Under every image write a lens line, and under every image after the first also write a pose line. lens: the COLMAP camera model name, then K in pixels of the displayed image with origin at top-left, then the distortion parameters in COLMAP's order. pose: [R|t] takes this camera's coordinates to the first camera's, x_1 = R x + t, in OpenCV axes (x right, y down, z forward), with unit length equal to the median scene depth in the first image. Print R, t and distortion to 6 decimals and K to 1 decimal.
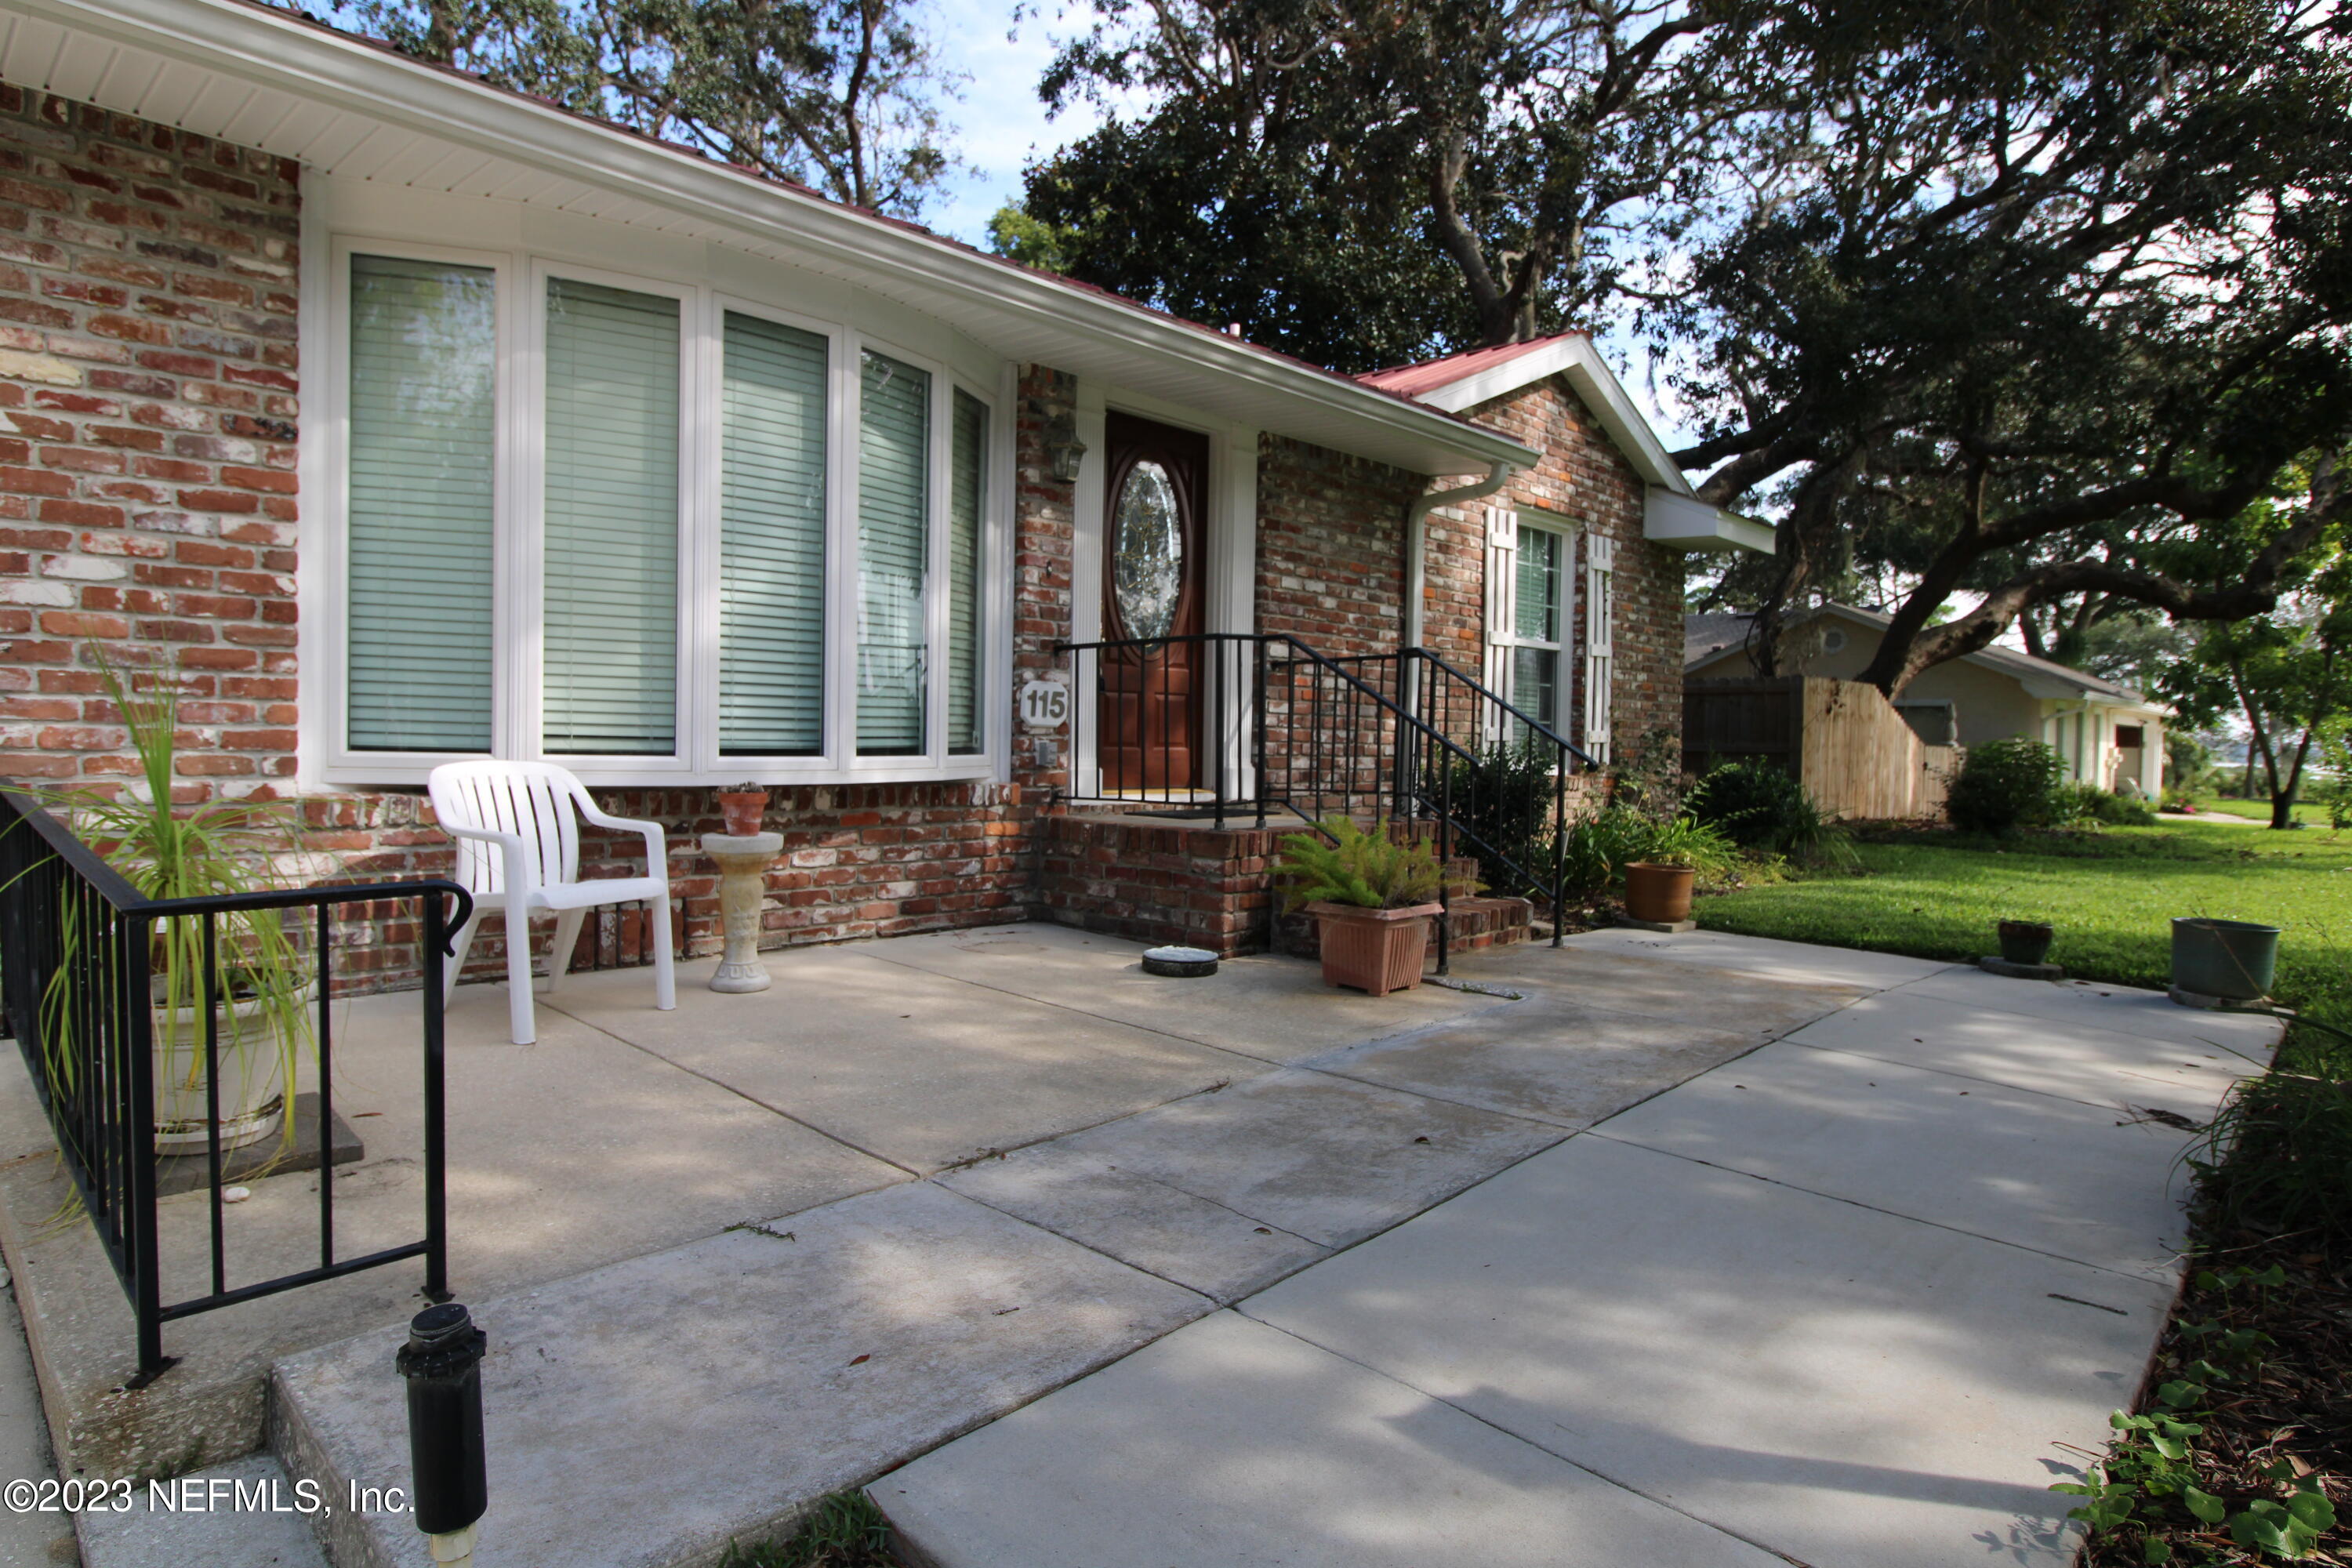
lens RADIAL K [[1314.9, 0, 1175.8], [0, 1314.9, 771.8], [0, 0, 1]] dist [-0.017809, -0.000146]
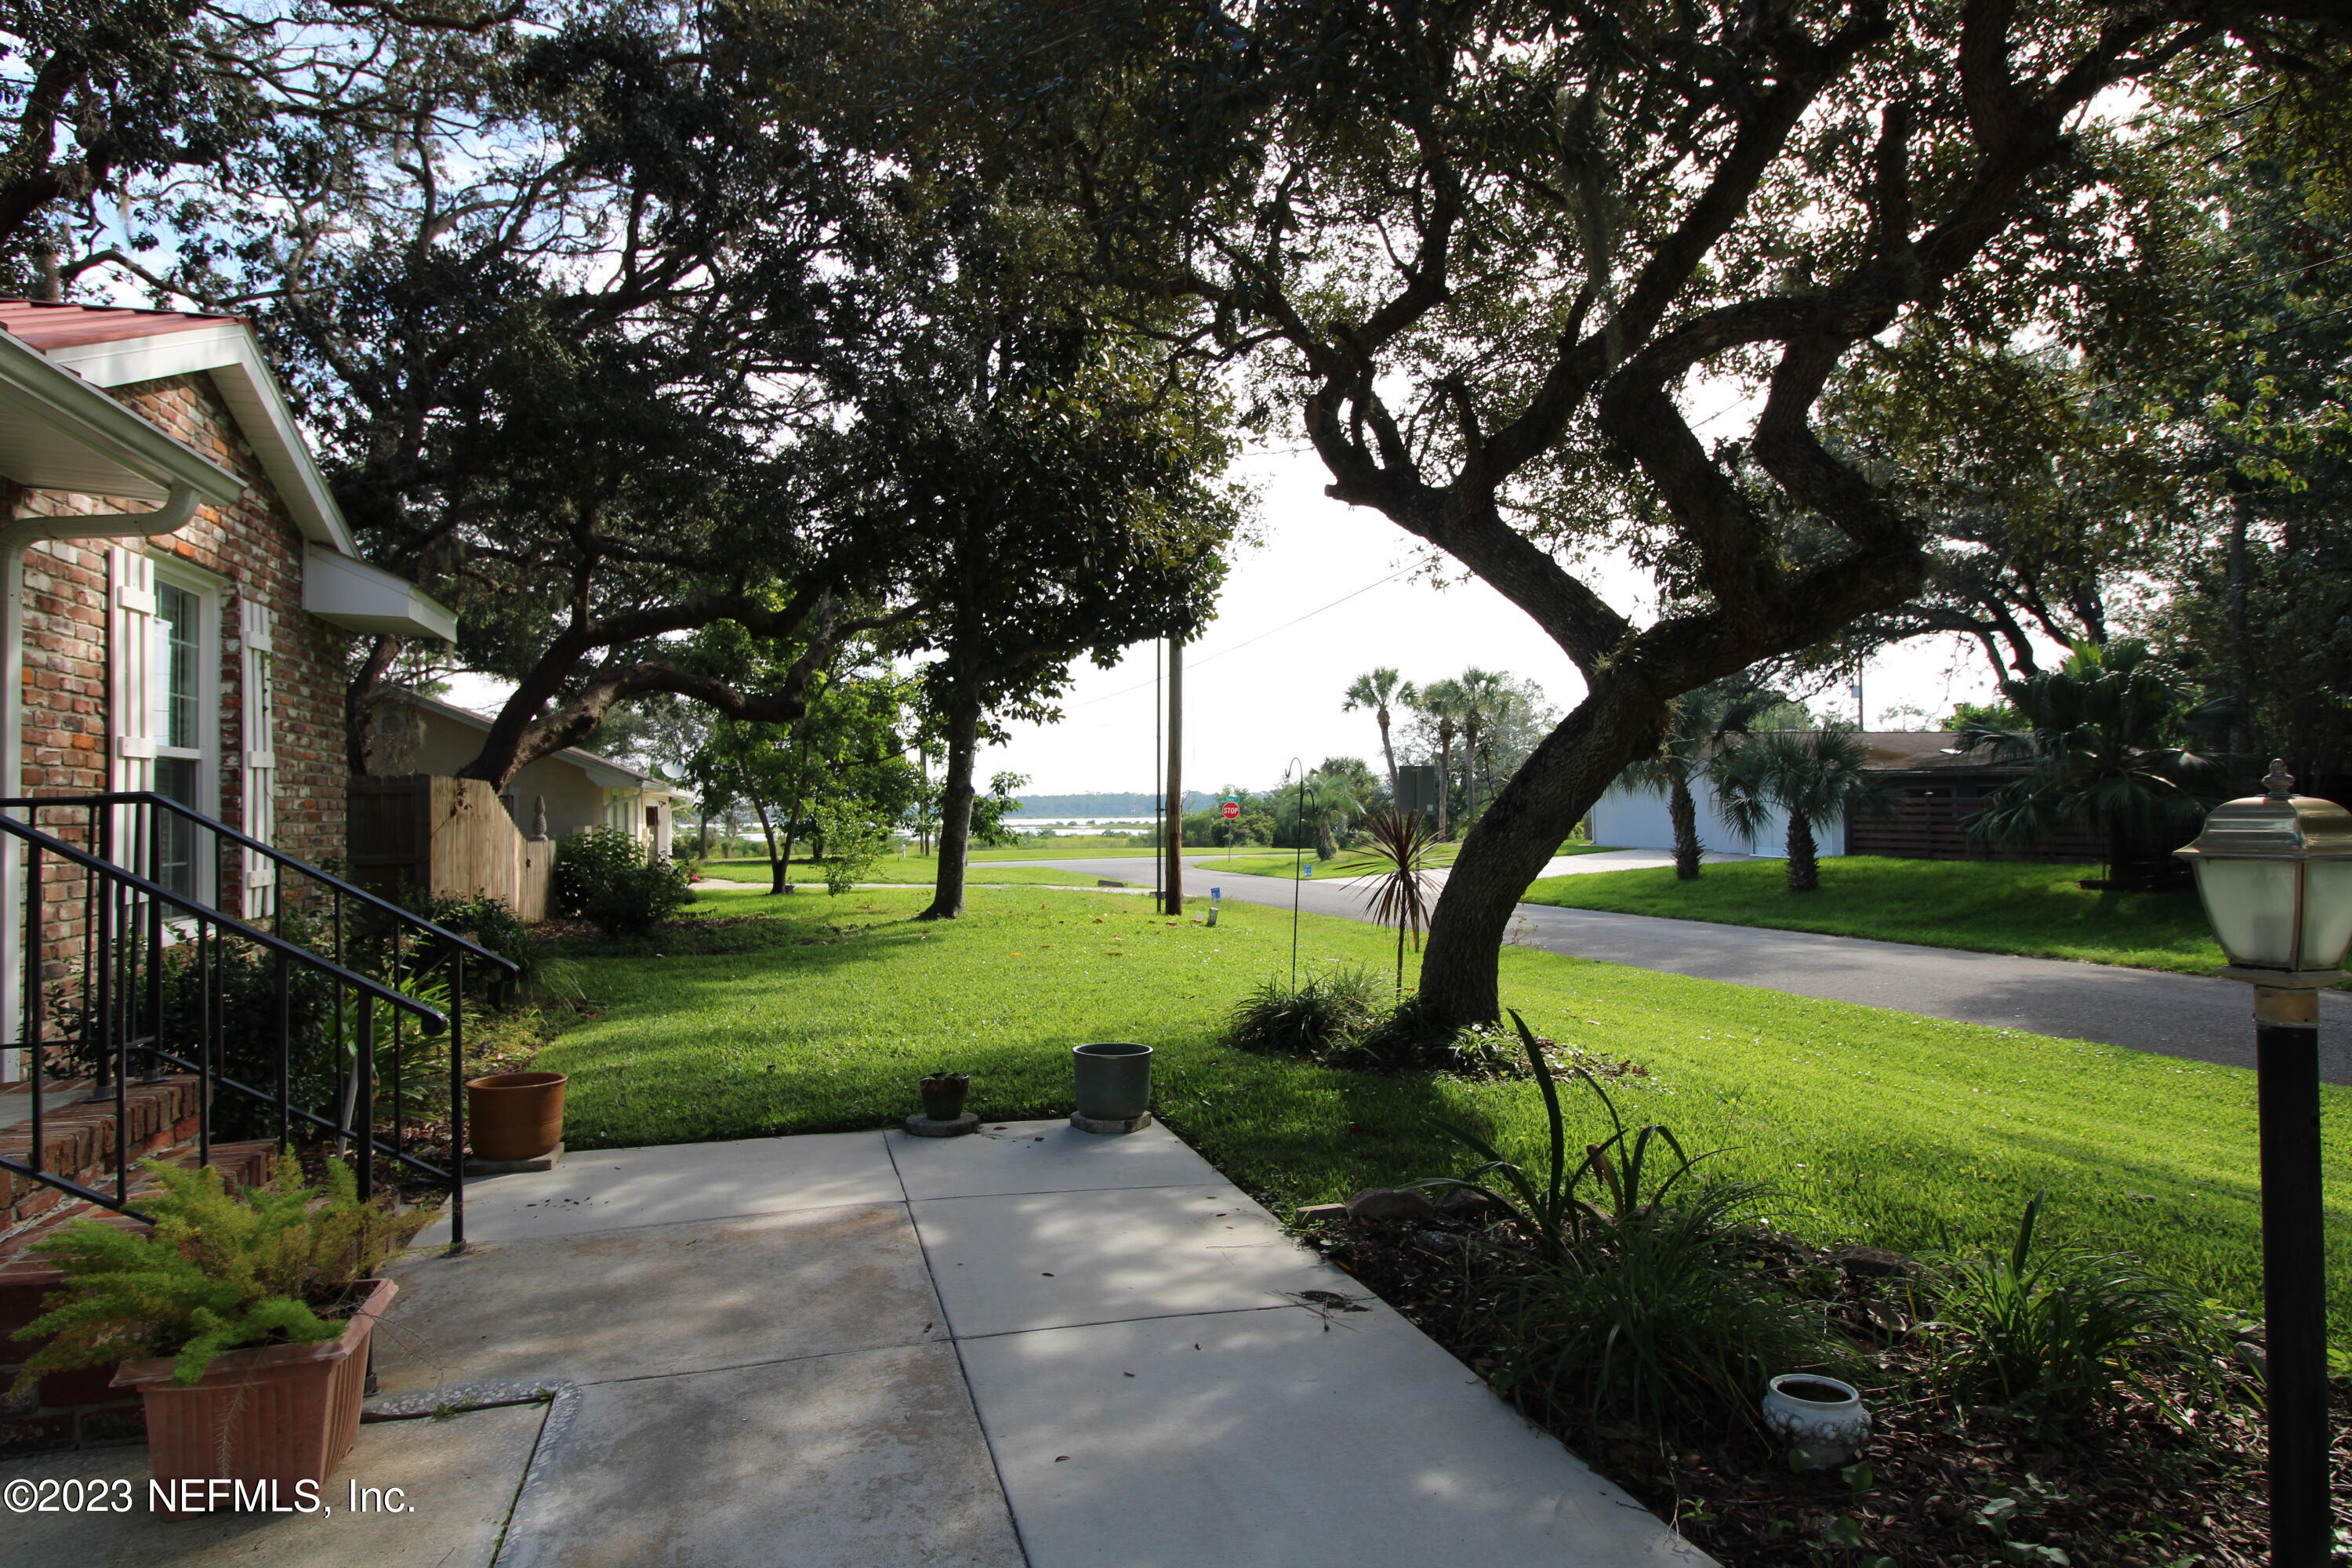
lens RADIAL K [[1314.9, 0, 1175.2], [0, 1314.9, 774.8], [0, 0, 1]] dist [-0.017809, -0.000146]
pose [[0.493981, -0.005854, 0.869453, -0.066264], [0.053401, 0.998294, -0.023618, -0.047386], [-0.867831, 0.058096, 0.493451, 0.241155]]
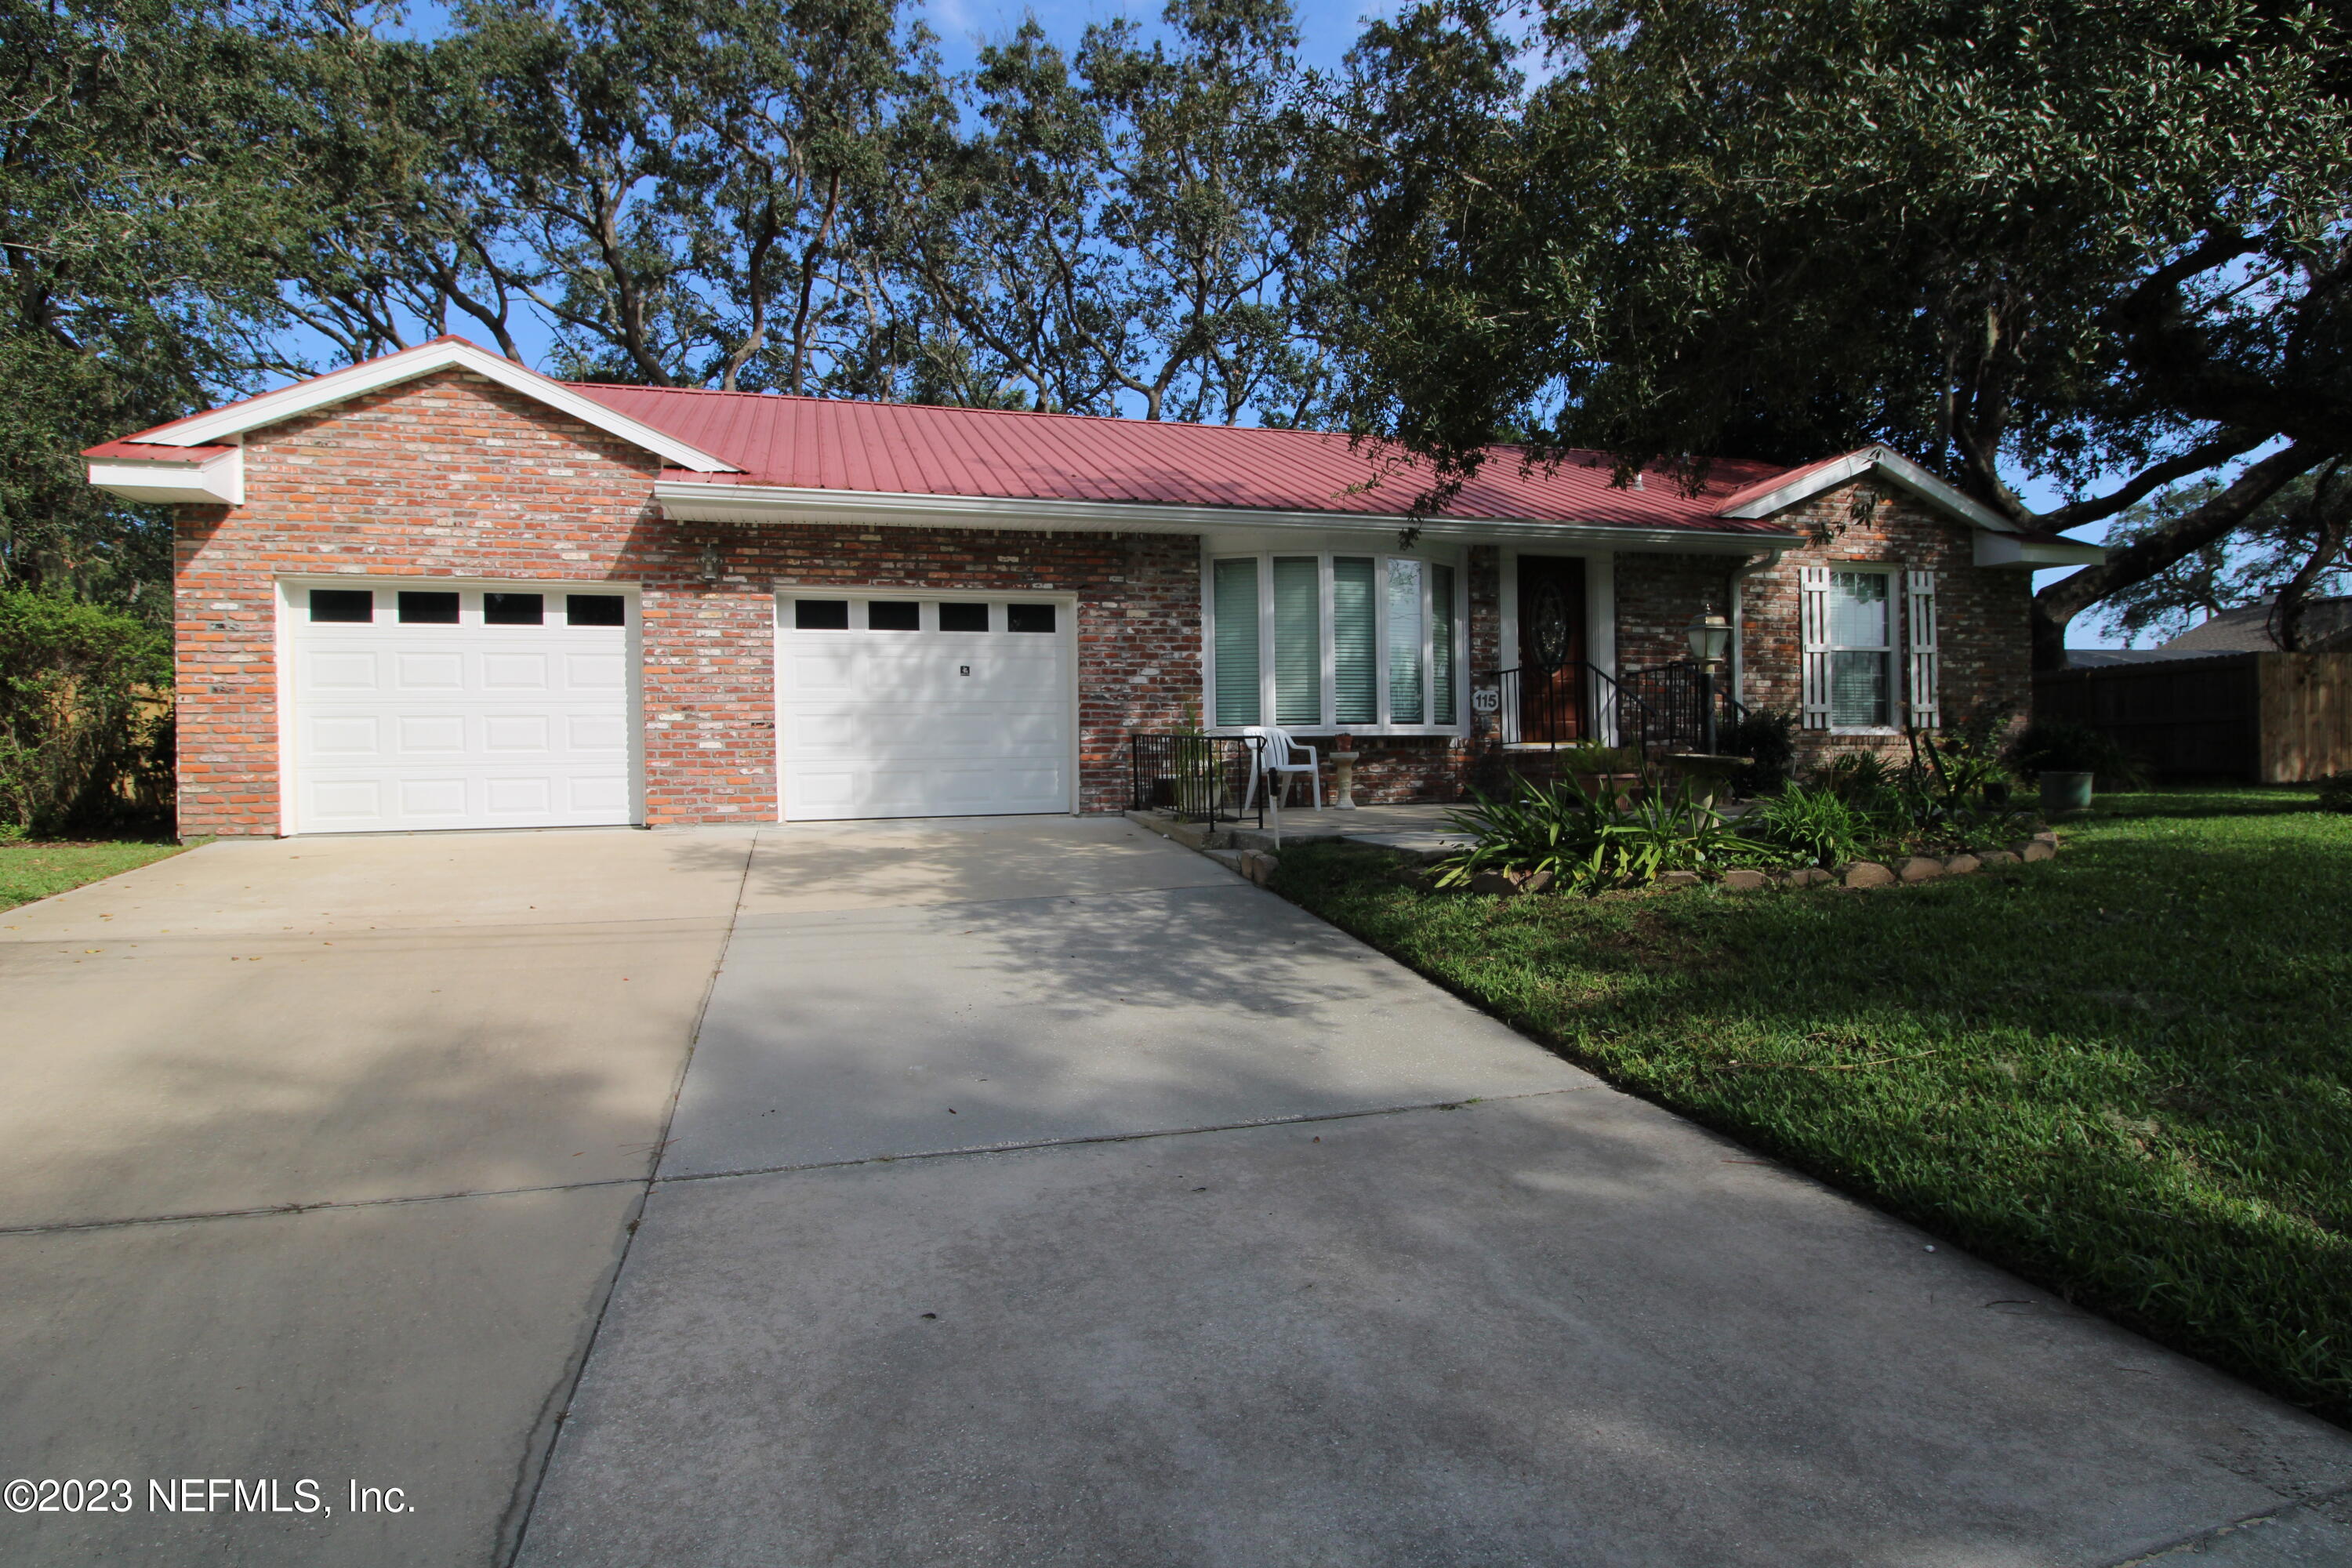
lens RADIAL K [[1314.9, 0, 1175.0], [0, 1314.9, 772.4], [0, 0, 1]] dist [-0.017809, -0.000146]
pose [[0.874841, -0.027458, -0.483631, 0.351988], [0.018205, 0.999551, -0.023819, 0.076781], [0.484067, 0.012033, 0.874948, -0.802865]]
